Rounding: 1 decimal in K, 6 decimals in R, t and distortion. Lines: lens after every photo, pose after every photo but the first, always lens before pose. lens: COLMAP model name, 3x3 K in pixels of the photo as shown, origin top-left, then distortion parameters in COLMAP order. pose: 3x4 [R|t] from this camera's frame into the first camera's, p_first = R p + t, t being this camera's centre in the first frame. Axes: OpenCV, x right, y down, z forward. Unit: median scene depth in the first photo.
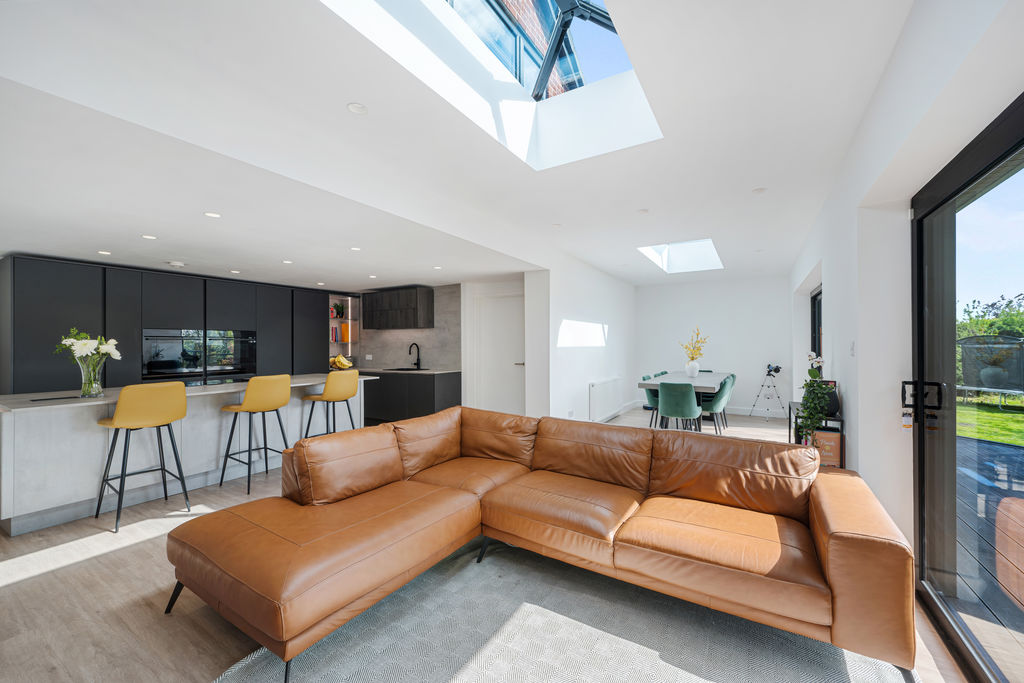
lens RADIAL K [[404.7, 0, 513.5], [0, 404.7, 341.8], [0, 0, 1]] dist [0.000719, 0.000540]
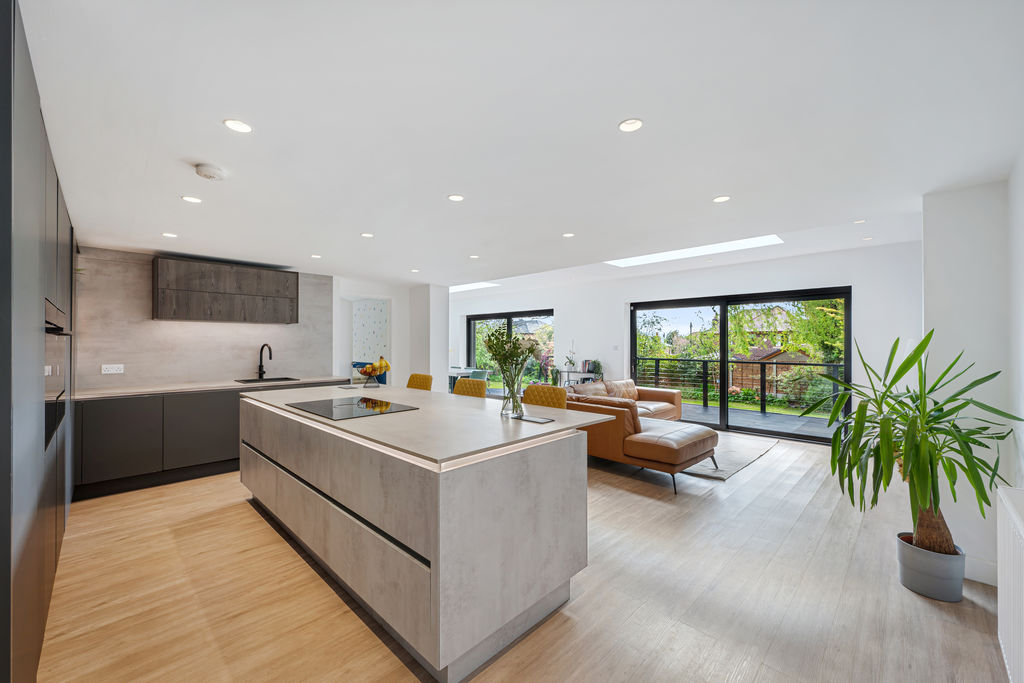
lens RADIAL K [[404.7, 0, 513.5], [0, 404.7, 341.8], [0, 0, 1]] dist [0.000719, 0.000540]
pose [[0.229065, 0.009841, 0.973361, -0.877635], [-0.008750, 0.999929, -0.008051, 0.001992], [-0.973372, -0.006673, 0.229135, 0.406053]]
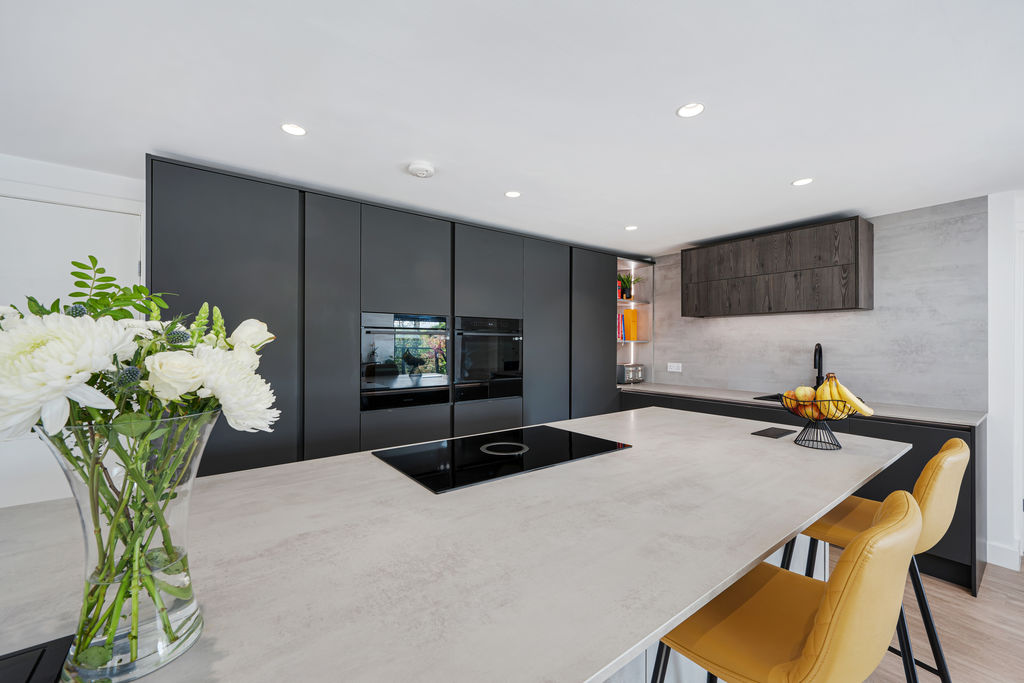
lens RADIAL K [[409.3, 0, 512.0], [0, 409.3, 341.5], [0, 0, 1]] dist [-0.001651, -0.000036]
pose [[0.926252, 0.007735, -0.376825, -0.405401], [-0.006496, 0.999969, 0.004561, 0.001354], [0.376849, -0.001776, 0.926273, 0.440018]]
